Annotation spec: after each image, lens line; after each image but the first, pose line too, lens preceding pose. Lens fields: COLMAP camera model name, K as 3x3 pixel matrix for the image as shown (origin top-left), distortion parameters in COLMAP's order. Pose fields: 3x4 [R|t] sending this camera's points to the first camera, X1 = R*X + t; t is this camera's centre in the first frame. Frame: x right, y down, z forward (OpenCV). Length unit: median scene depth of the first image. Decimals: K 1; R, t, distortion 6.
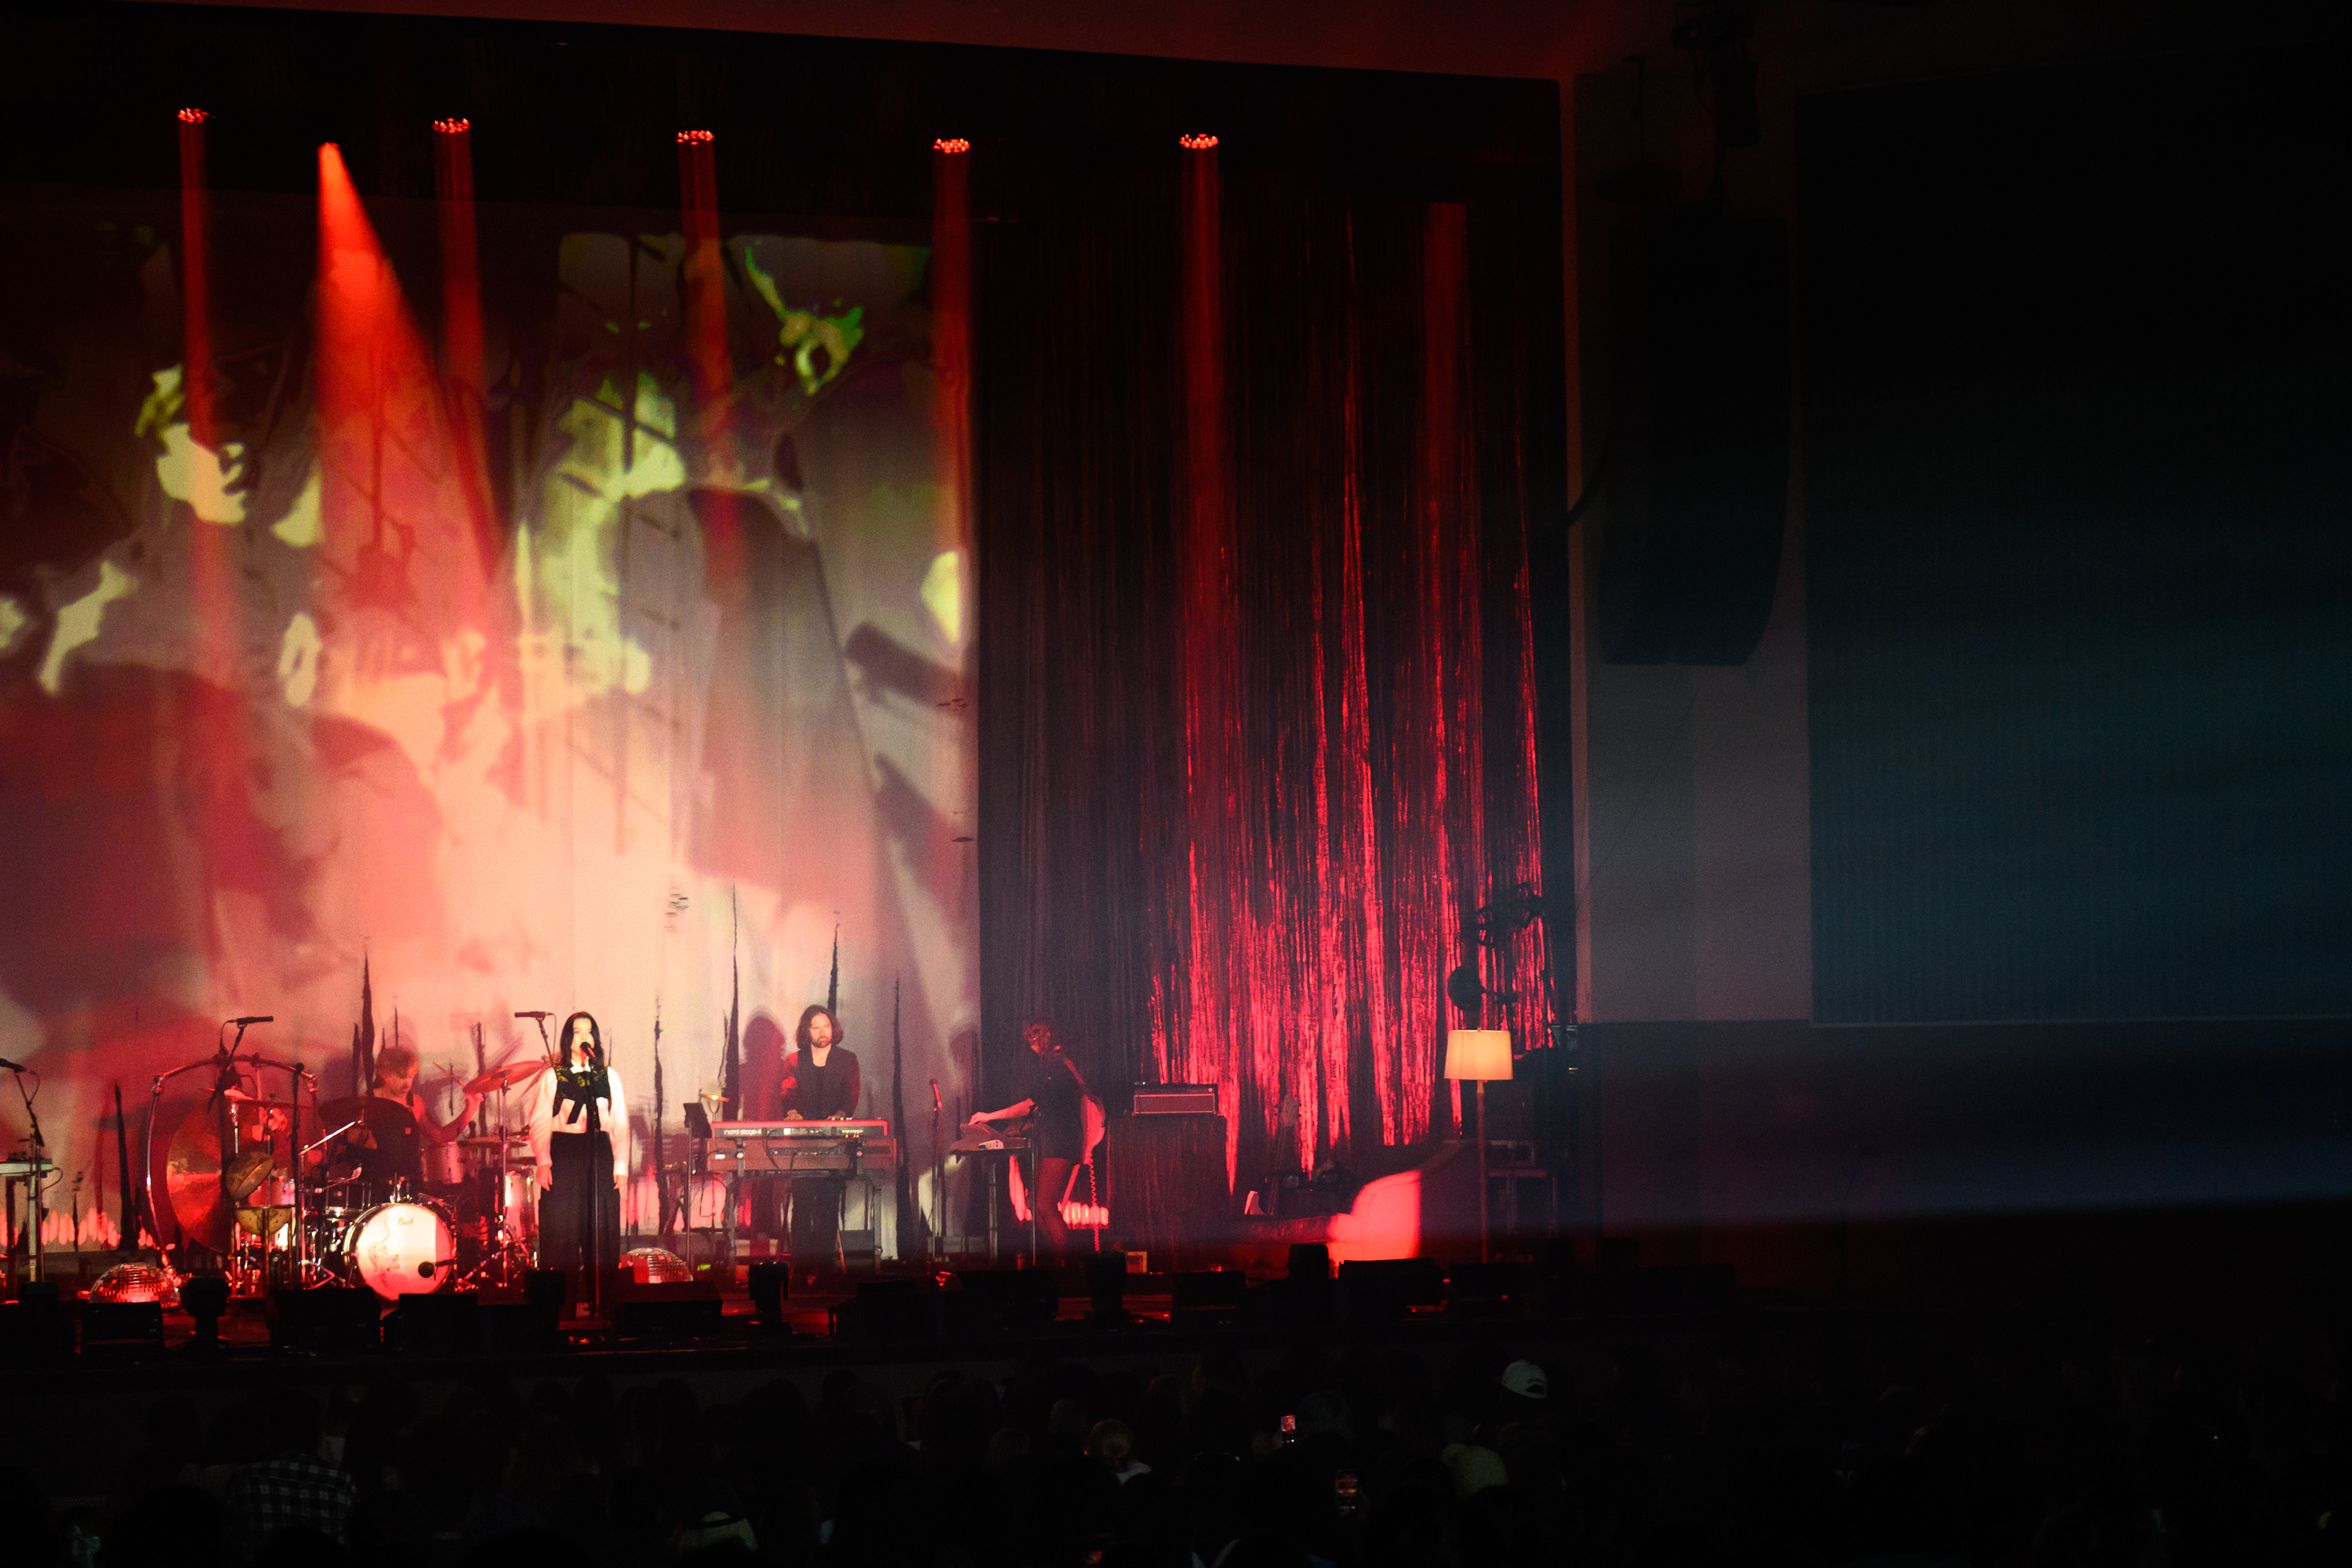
lens RADIAL K [[4706.2, 0, 1174.3], [0, 4706.2, 791.0], [0, 0, 1]] dist [0.026179, 0.000000]
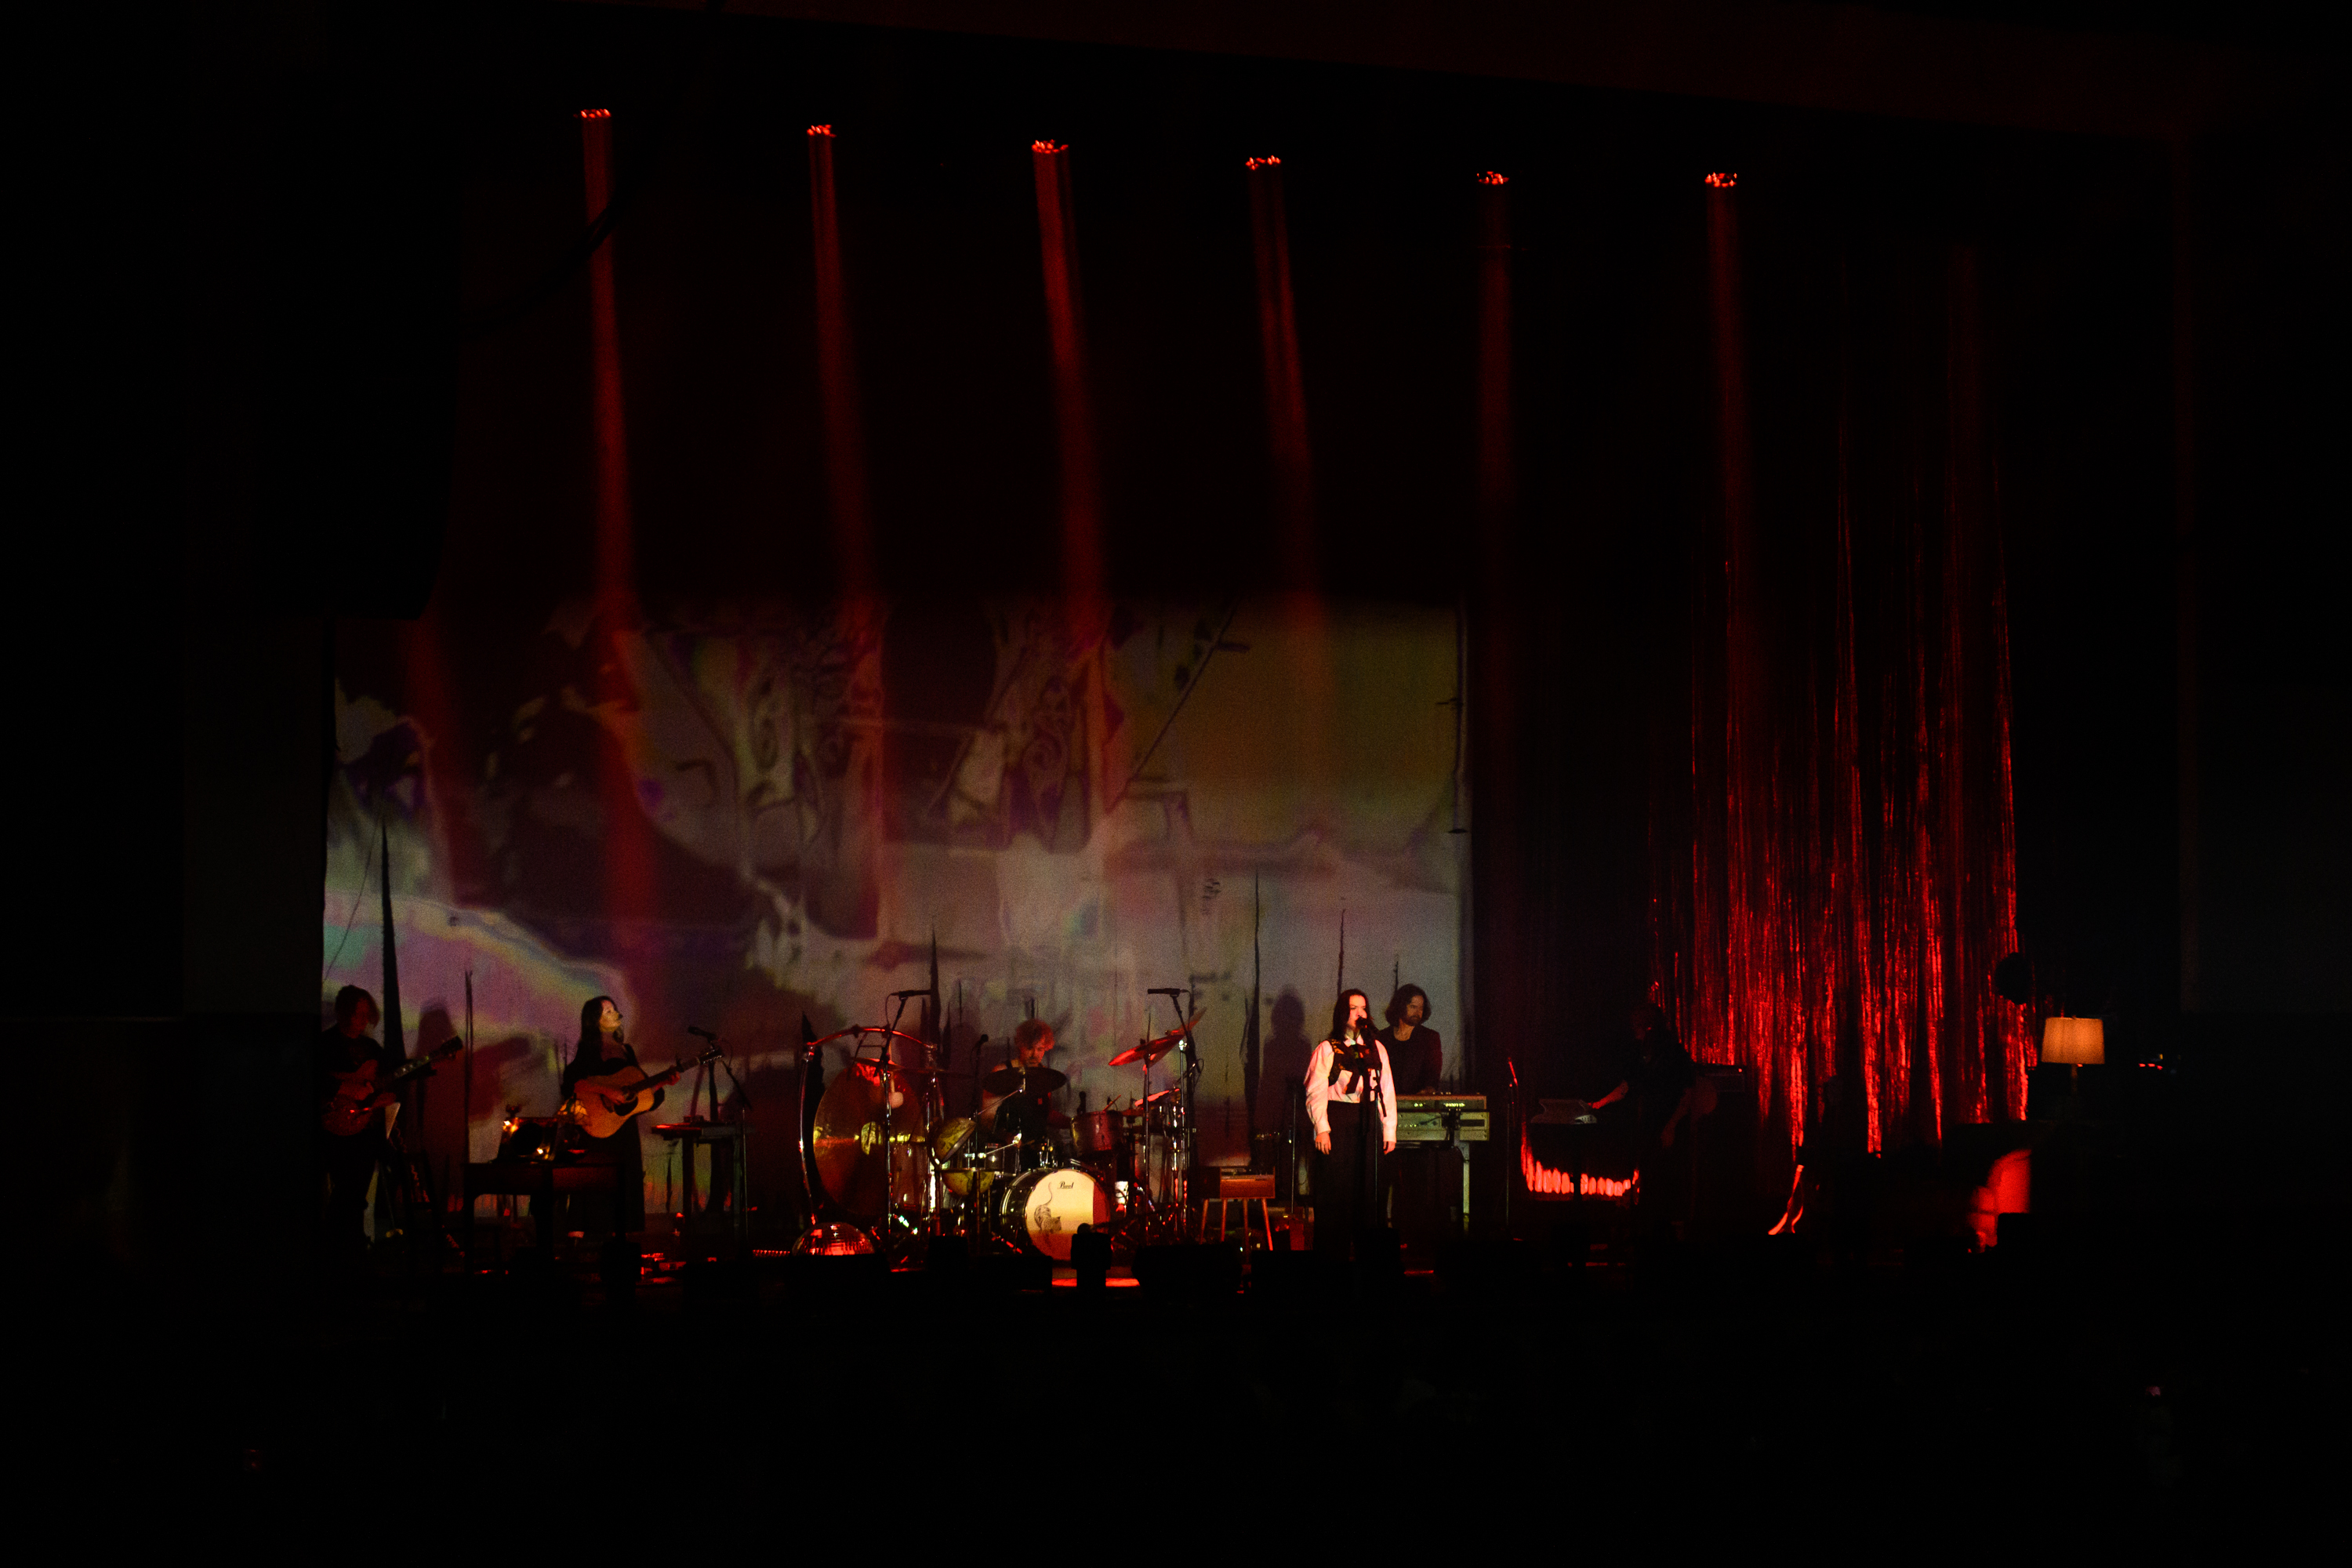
lens RADIAL K [[4706.2, 0, 1178.1], [0, 4706.2, 775.4], [0, 0, 1]] dist [0.026179, 0.000000]
pose [[0.996059, 0.016796, 0.087083, -0.209168], [-0.016695, 0.999859, -0.001889, 0.000704], [-0.087103, 0.000428, 0.996199, -0.051731]]
